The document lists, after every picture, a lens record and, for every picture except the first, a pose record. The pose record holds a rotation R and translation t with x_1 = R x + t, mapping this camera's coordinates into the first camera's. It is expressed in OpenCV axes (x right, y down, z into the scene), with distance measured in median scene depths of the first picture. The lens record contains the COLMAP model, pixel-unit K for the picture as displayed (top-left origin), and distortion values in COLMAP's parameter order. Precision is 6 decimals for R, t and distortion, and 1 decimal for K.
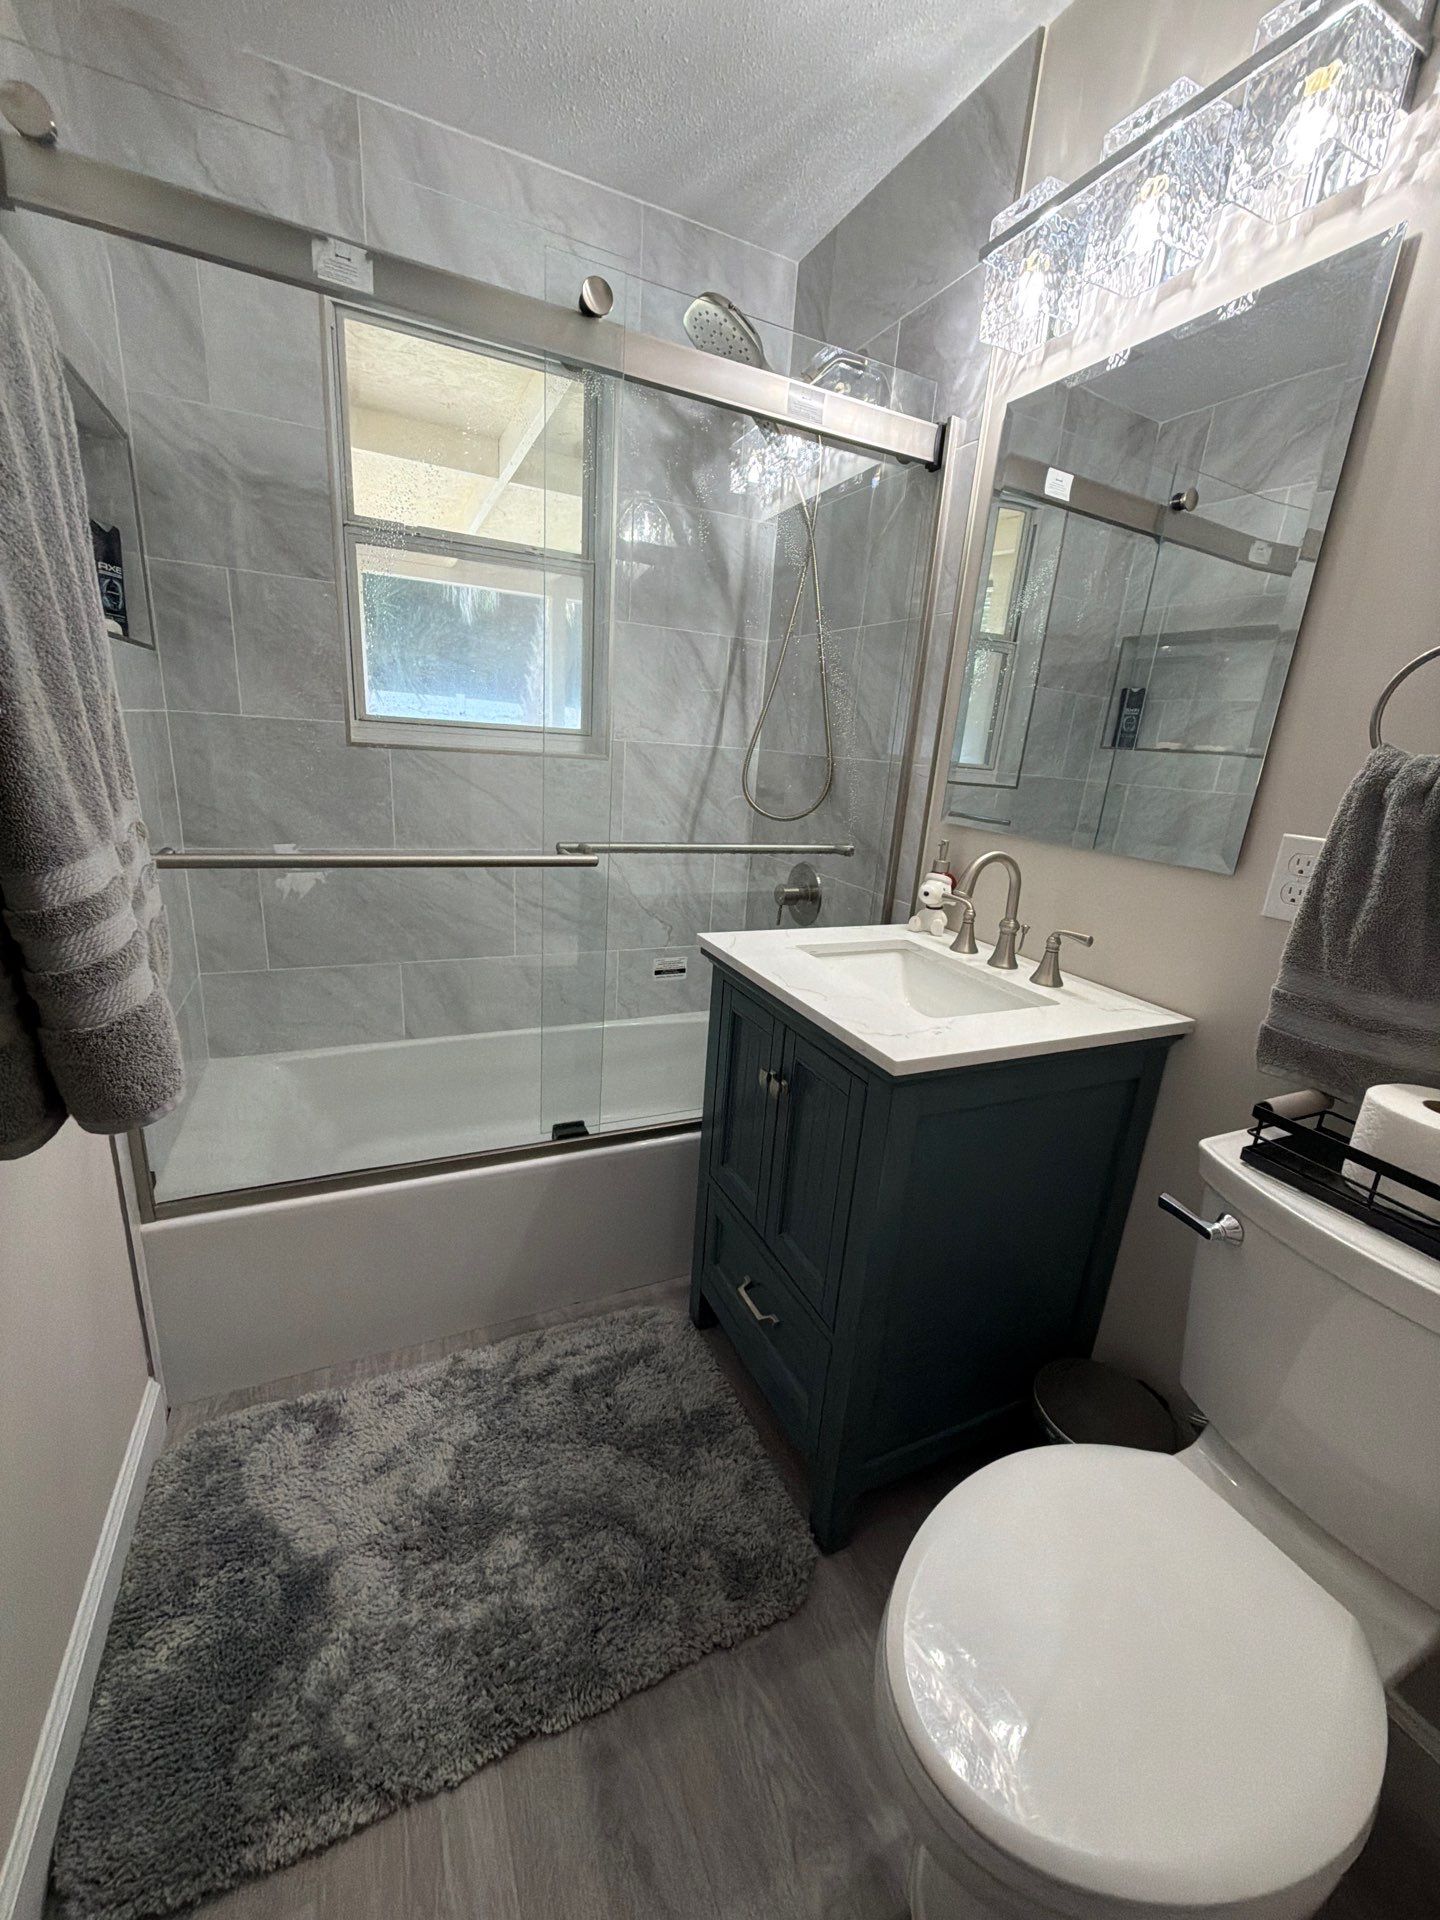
lens RADIAL K [[763.6, 0, 720.8], [0, 763.6, 960.8], [0, 0, 1]] dist [0.000418, -0.000461]
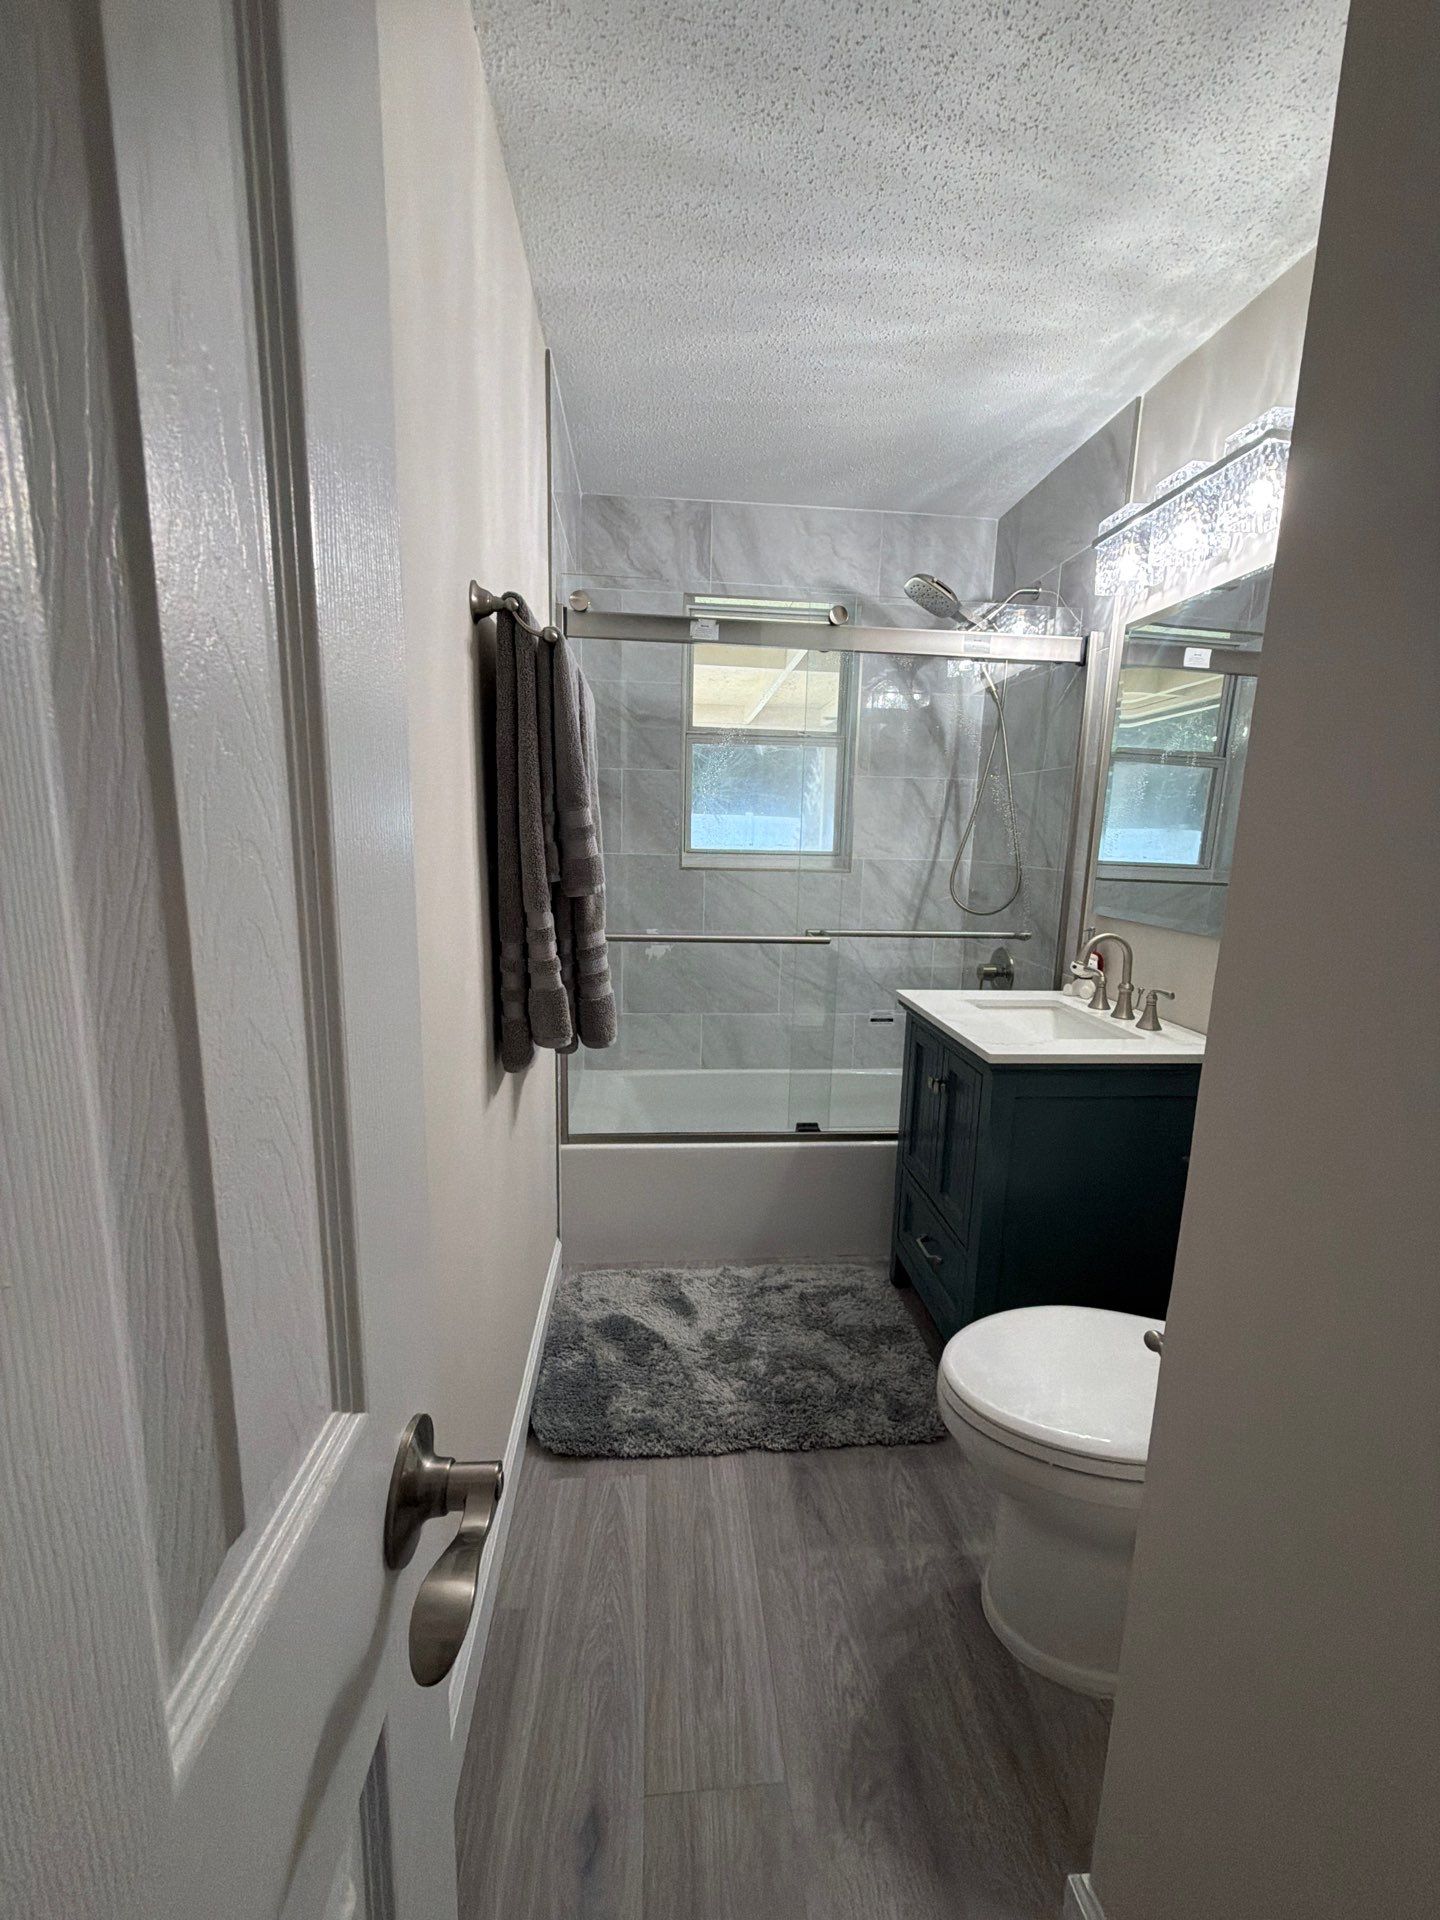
lens RADIAL K [[763.6, 0, 720.8], [0, 763.6, 960.8], [0, 0, 1]] dist [0.000418, -0.000461]
pose [[0.938543, 0.011877, -0.344957, 0.139624], [-0.056330, 0.991280, -0.119129, 0.090602], [0.340534, 0.131240, 0.931028, -0.430707]]
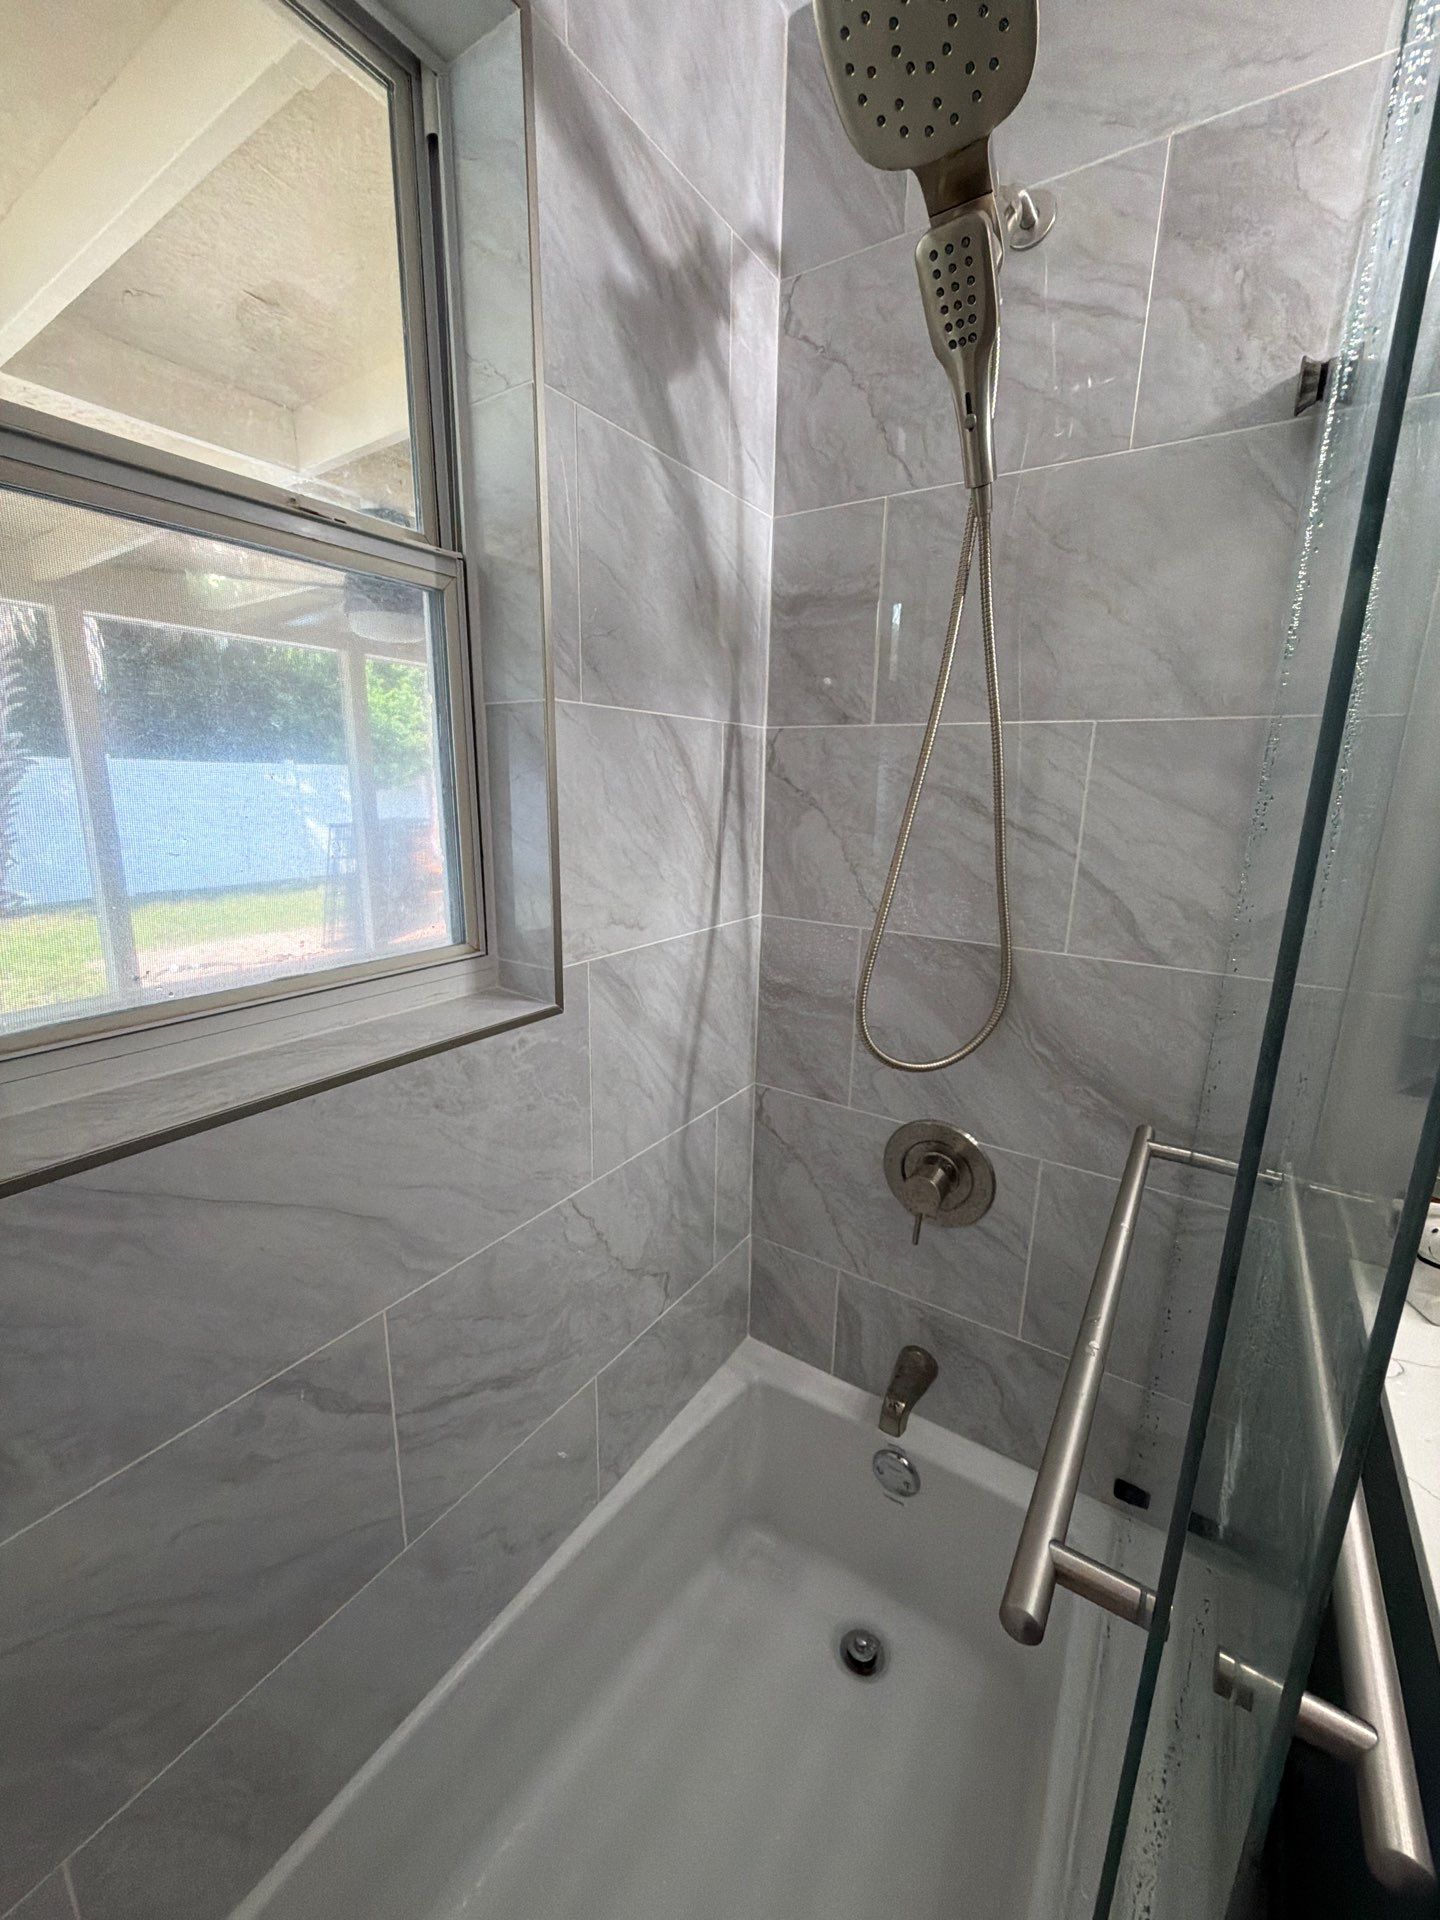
lens RADIAL K [[763.6, 0, 720.8], [0, 763.6, 960.8], [0, 0, 1]] dist [0.000418, -0.000461]
pose [[0.852297, -0.172581, 0.493767, -0.360743], [0.184174, 0.982562, 0.025521, -0.368799], [-0.489561, 0.069188, 0.869220, 0.742660]]
